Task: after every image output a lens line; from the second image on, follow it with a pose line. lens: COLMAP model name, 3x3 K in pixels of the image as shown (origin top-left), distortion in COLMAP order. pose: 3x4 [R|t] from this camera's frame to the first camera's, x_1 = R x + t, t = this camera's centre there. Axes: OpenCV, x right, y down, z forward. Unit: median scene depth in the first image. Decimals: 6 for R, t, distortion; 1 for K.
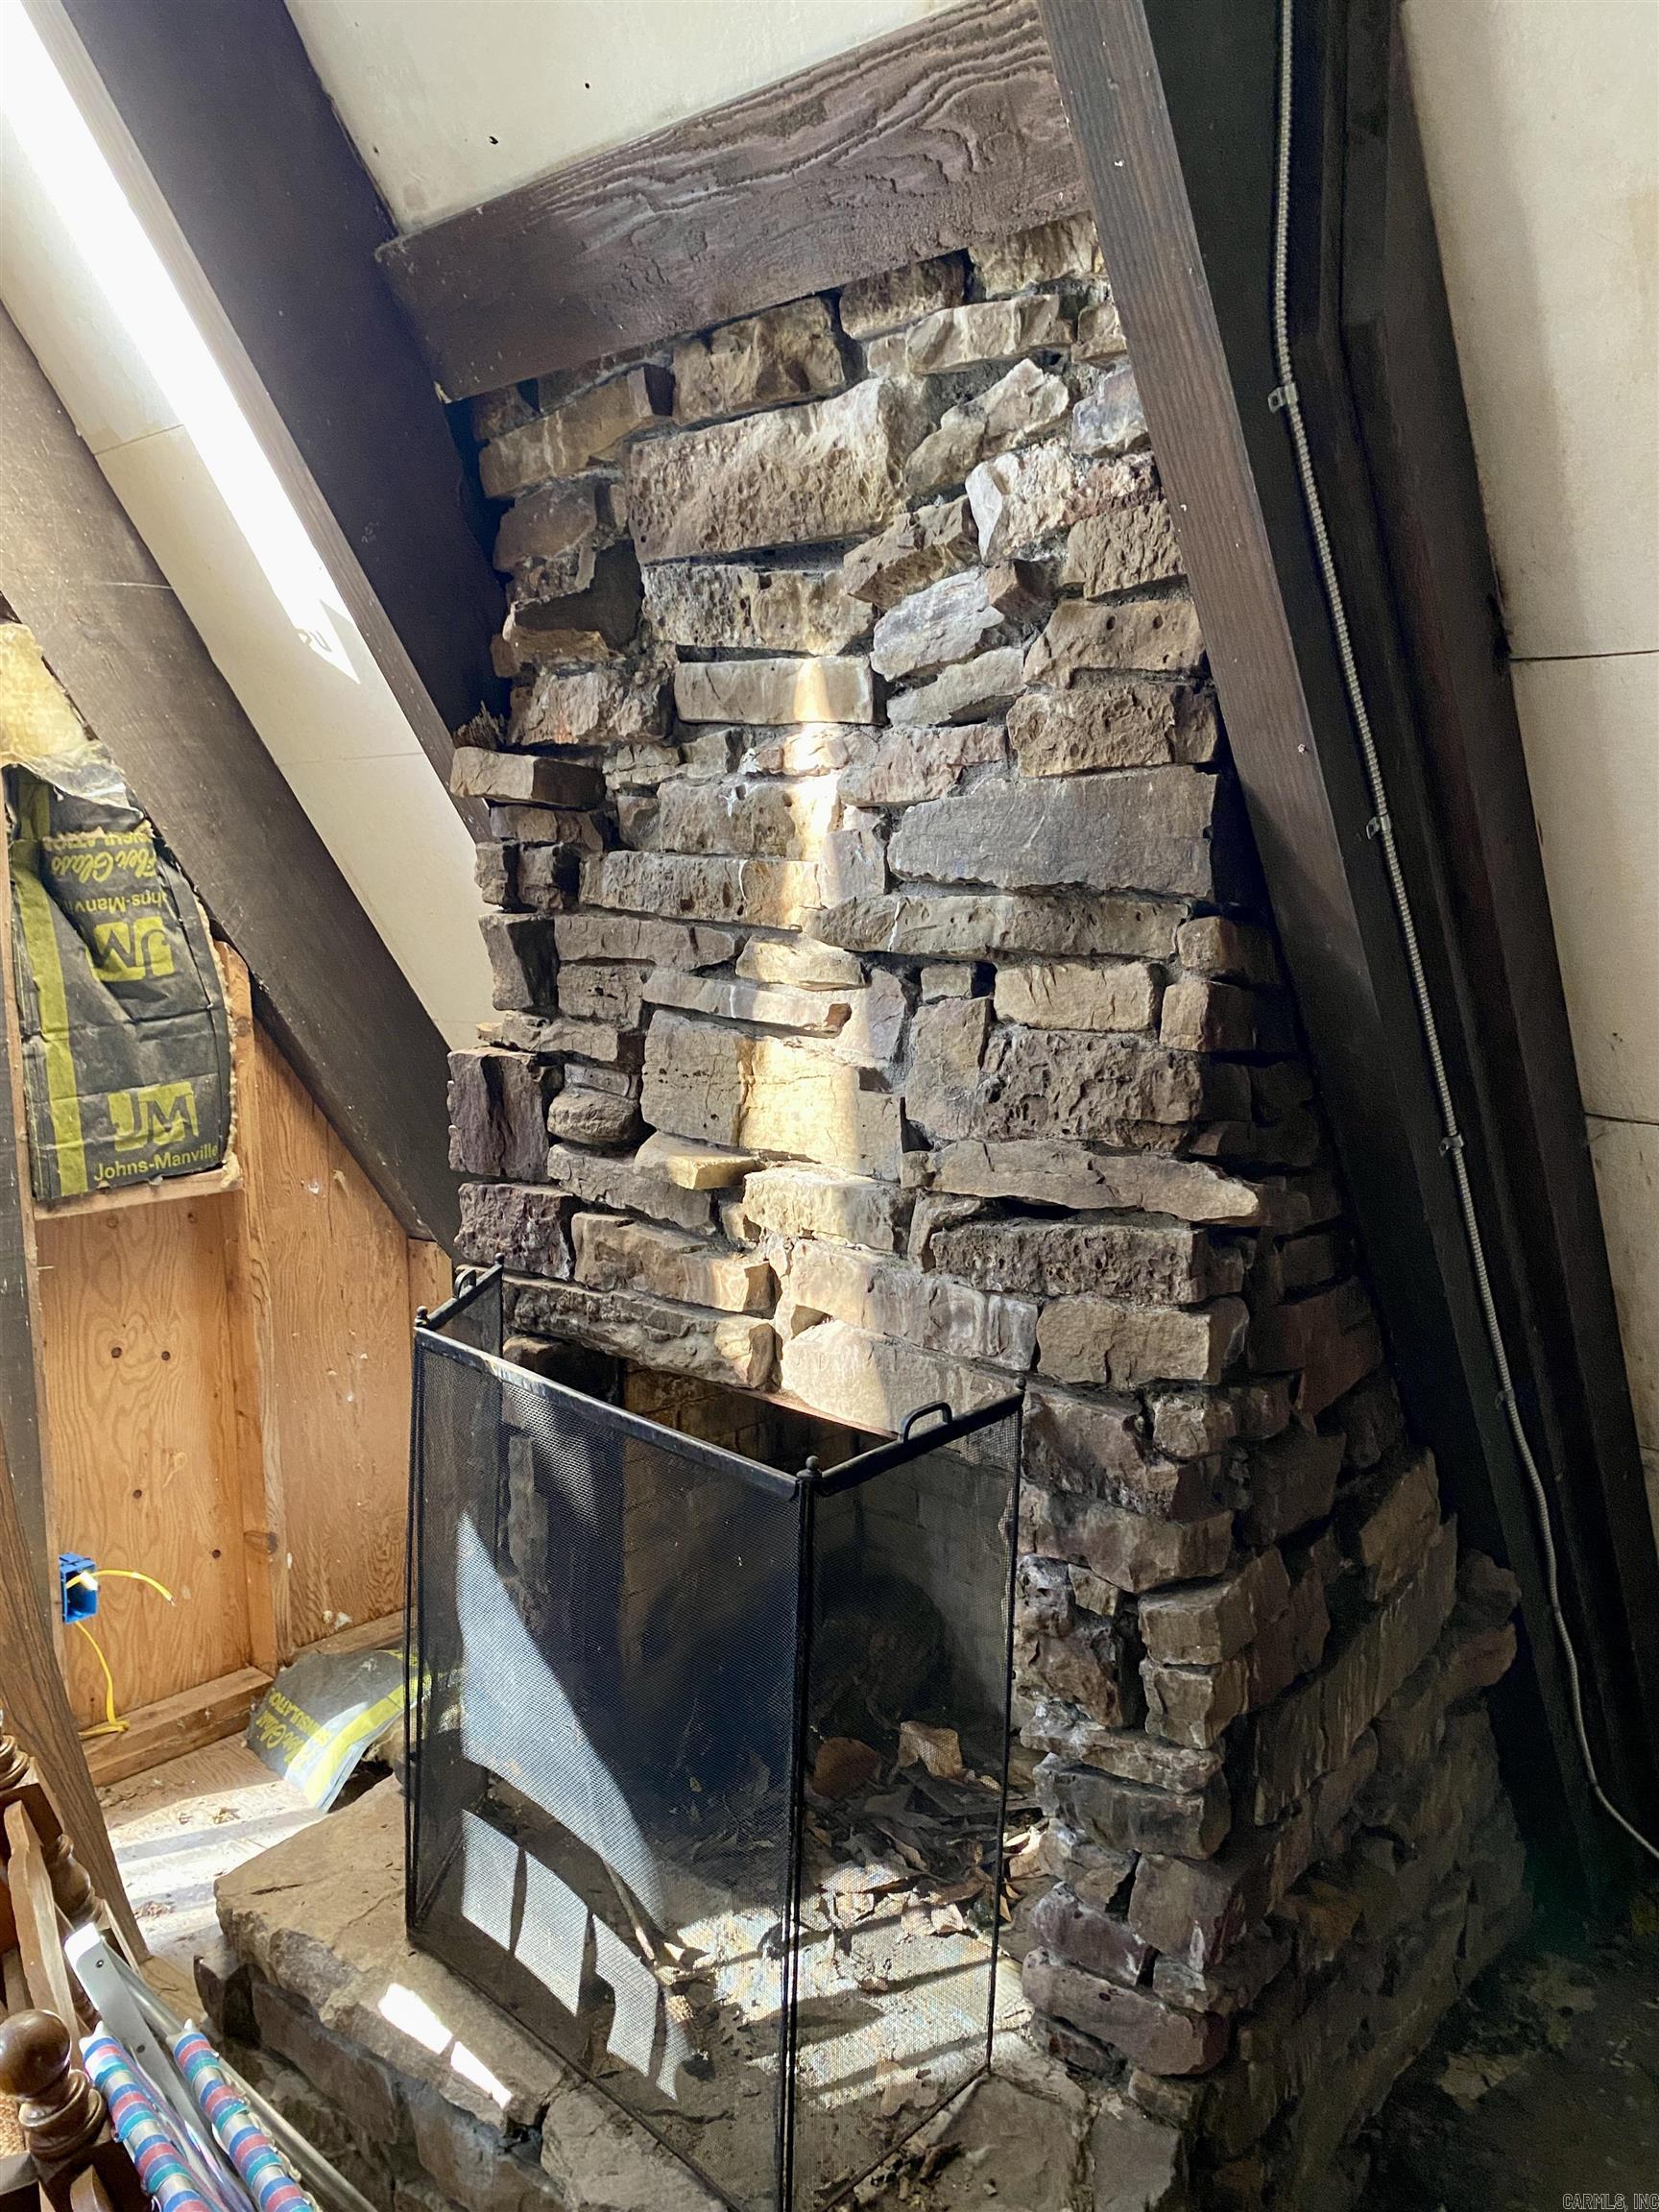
lens RADIAL K [[1682.1, 0, 852.2], [0, 1682.1, 1117.8], [0, 0, 1]] dist [0.076837, -0.127969]
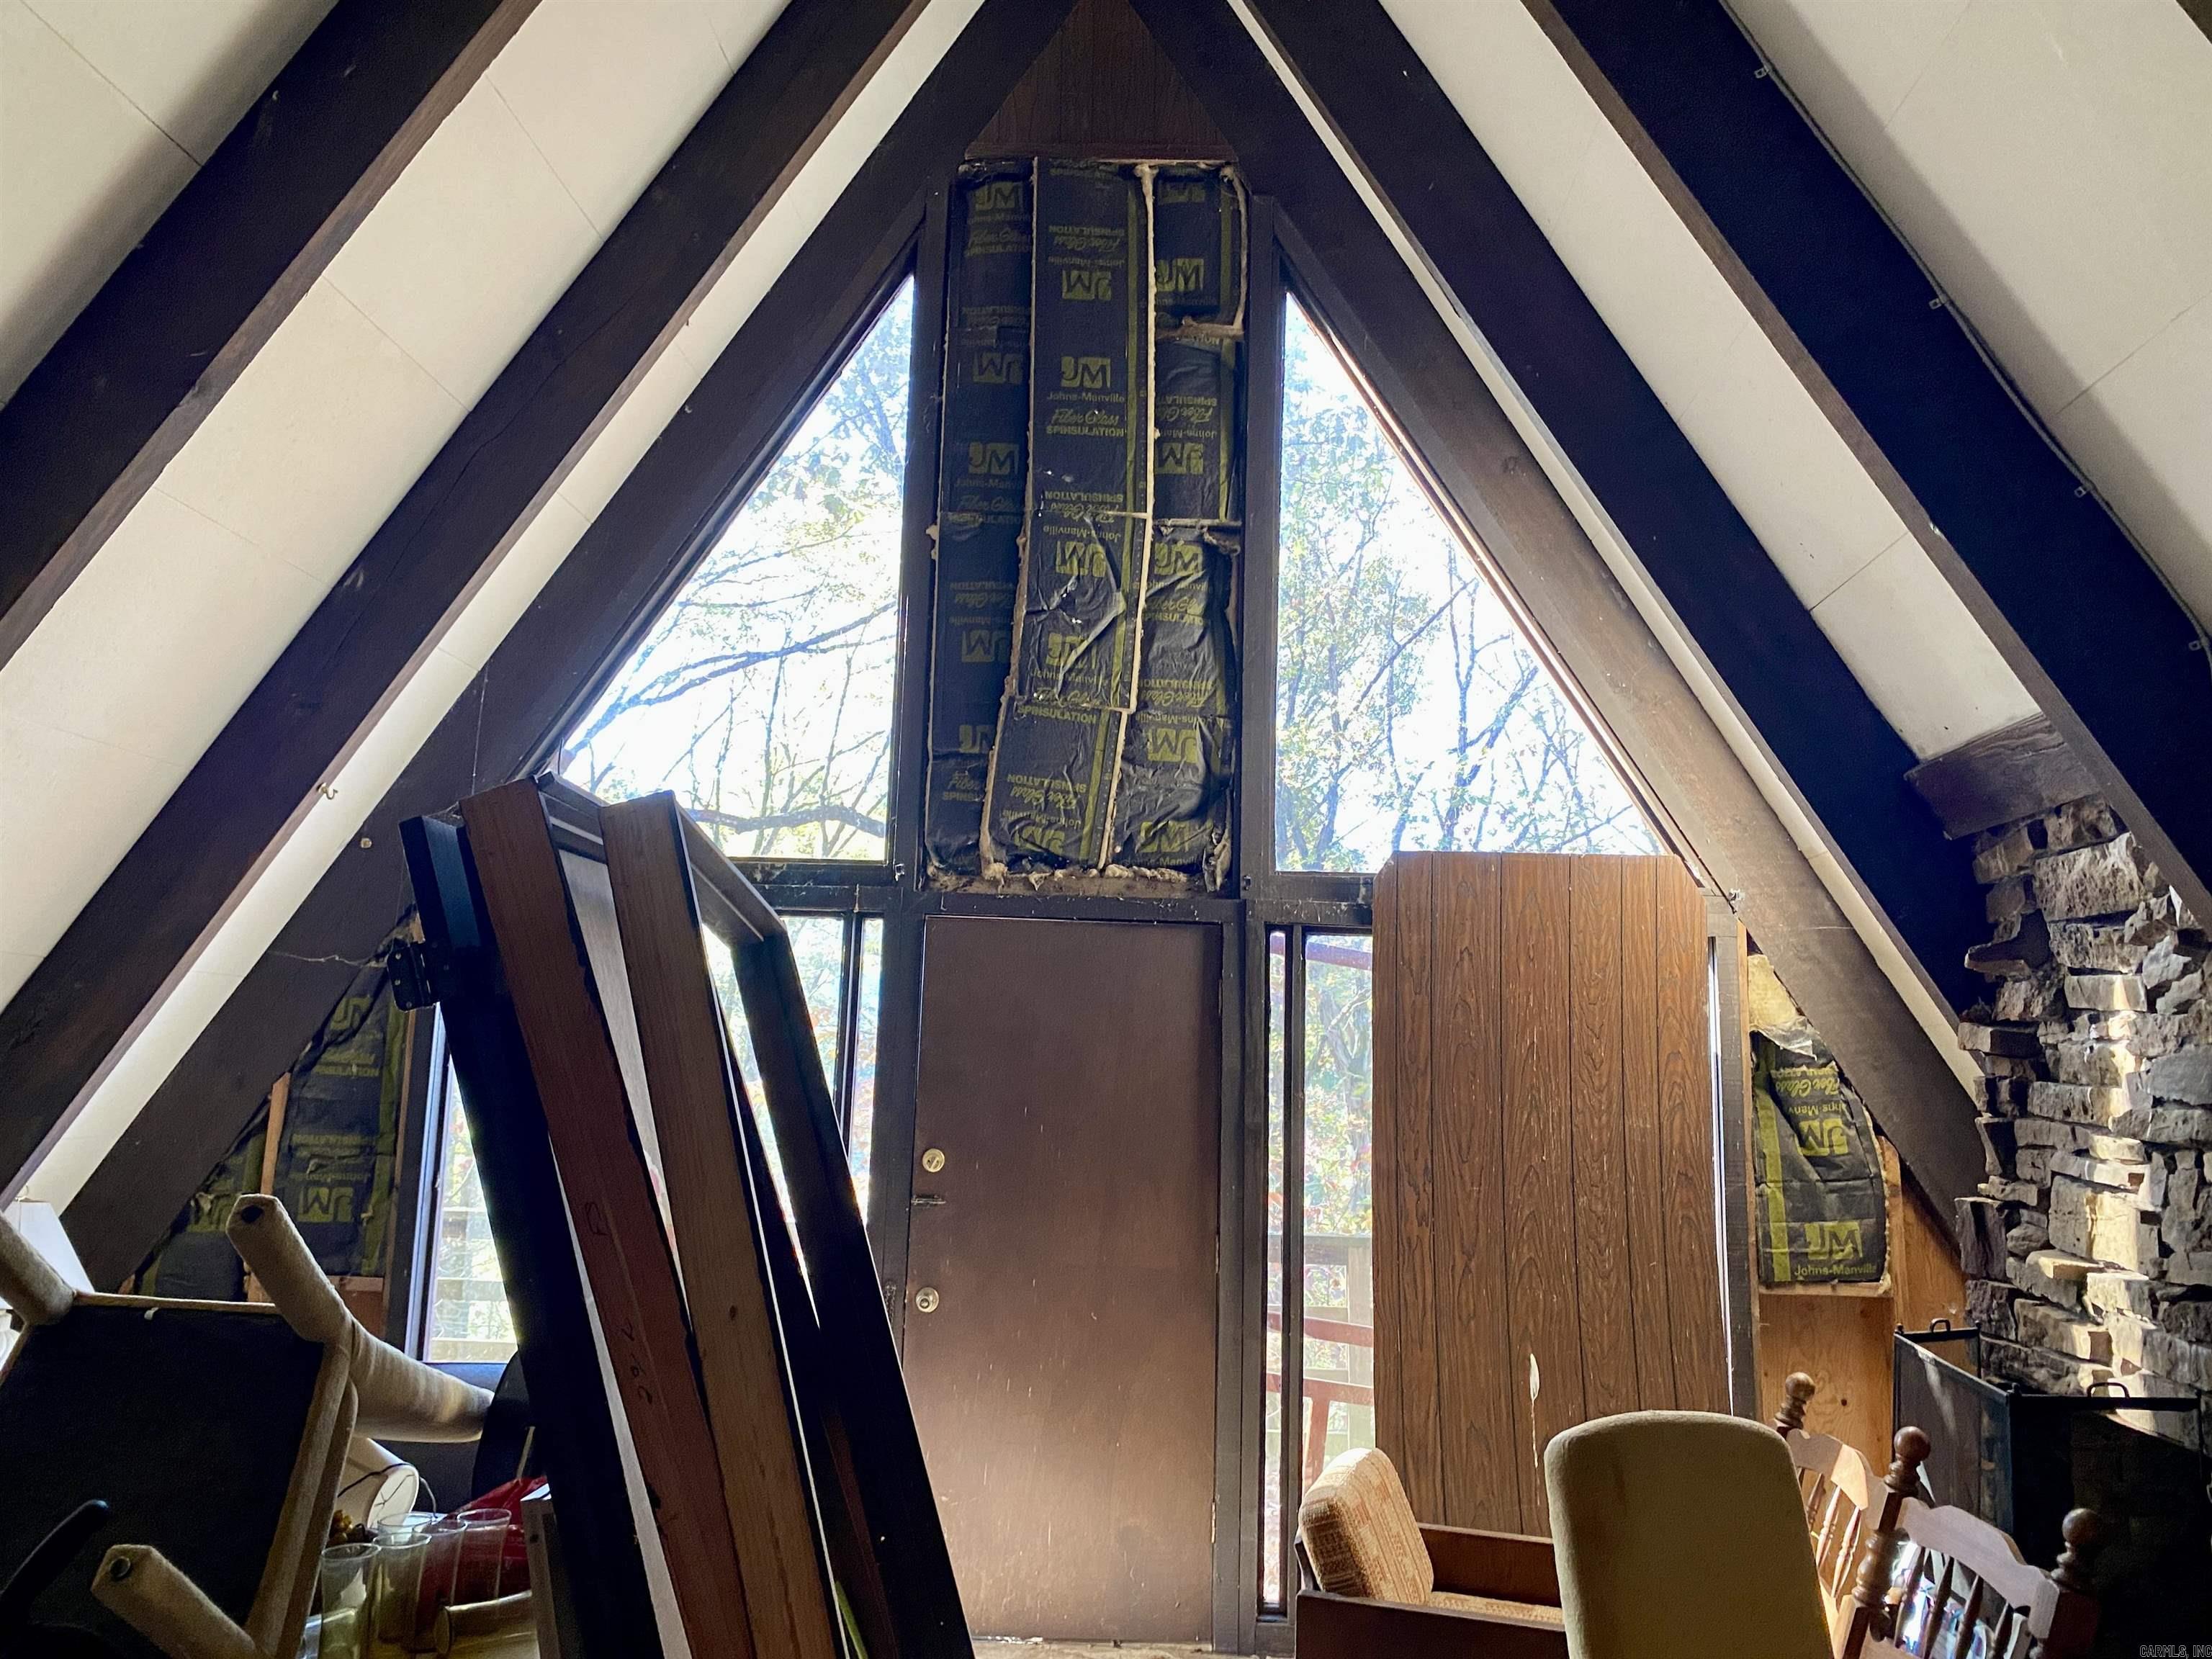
lens RADIAL K [[1670.6, 0, 1124.0], [0, 1670.6, 816.4], [0, 0, 1]] dist [0.061664, -0.076594]
pose [[0.614059, -0.107544, -0.781899, 0.735721], [-0.136513, 0.961270, -0.239424, 0.134689], [0.777364, 0.253760, 0.575596, -0.870138]]
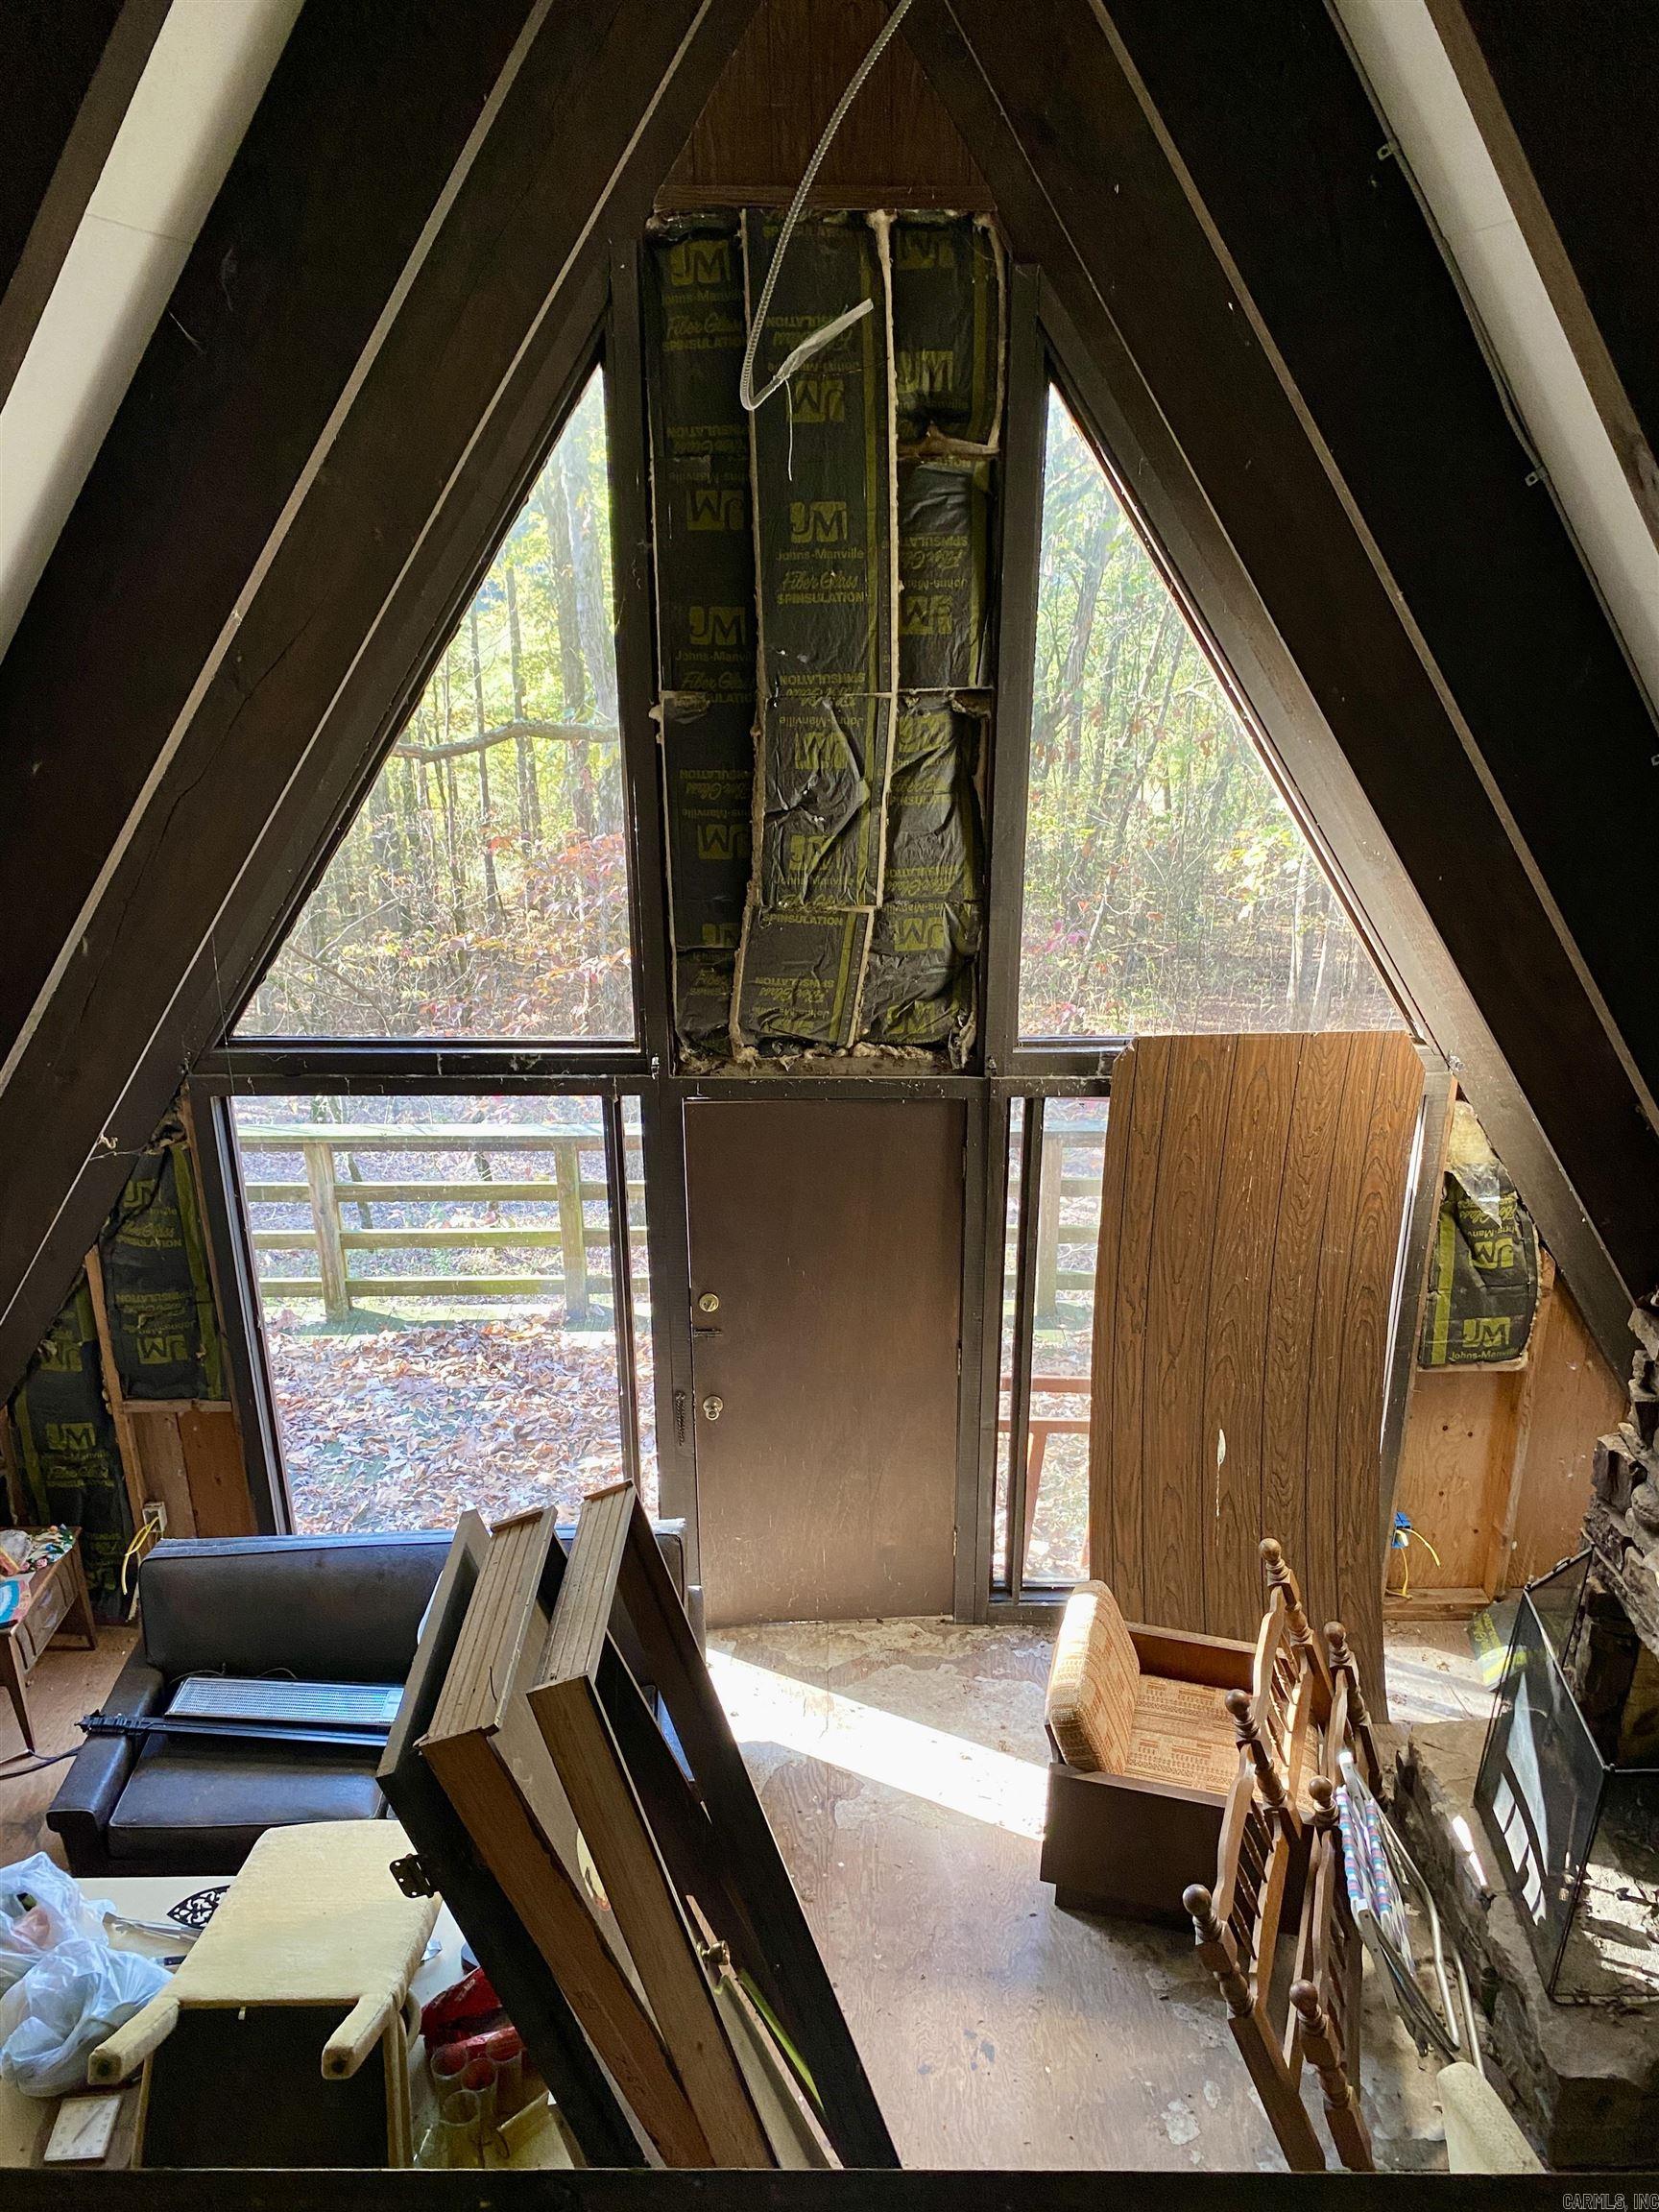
lens RADIAL K [[1682.1, 0, 852.2], [0, 1682.1, 1117.8], [0, 0, 1]] dist [0.076837, -0.127969]
pose [[0.655197, 0.287743, -0.698513, 0.586216], [-0.107237, 0.950683, 0.291035, -1.075301], [0.747808, -0.115779, 0.653741, -1.146404]]
